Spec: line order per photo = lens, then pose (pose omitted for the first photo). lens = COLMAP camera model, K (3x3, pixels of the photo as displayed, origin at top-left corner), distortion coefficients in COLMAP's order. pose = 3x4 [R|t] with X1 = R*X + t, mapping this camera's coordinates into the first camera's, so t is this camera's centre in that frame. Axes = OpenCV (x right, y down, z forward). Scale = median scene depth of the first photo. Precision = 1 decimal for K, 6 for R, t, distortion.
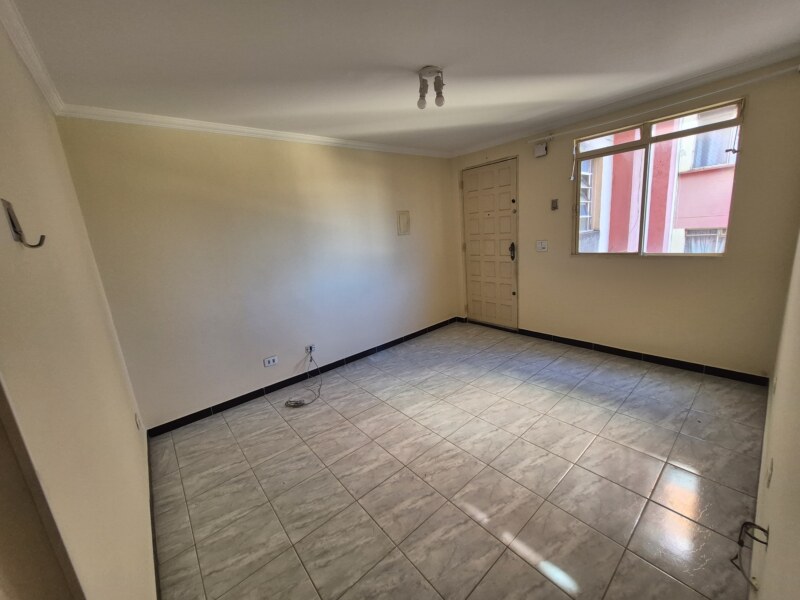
lens RADIAL K [[317.5, 0, 400.3], [0, 317.5, 299.9], [0, 0, 1]] dist [-0.000681, -0.001879]
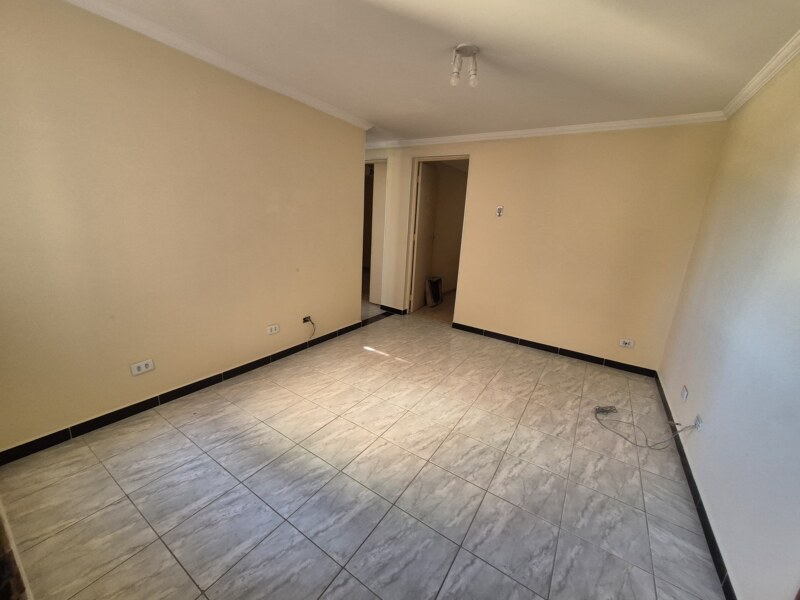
lens RADIAL K [[317.5, 0, 403.9], [0, 317.5, 298.5], [0, 0, 1]] dist [-0.000681, -0.001879]
pose [[-0.954902, 0.095602, -0.281108, 0.468611], [-0.046299, 0.887224, 0.459009, -0.363727], [0.293288, 0.451324, -0.842786, 1.578720]]
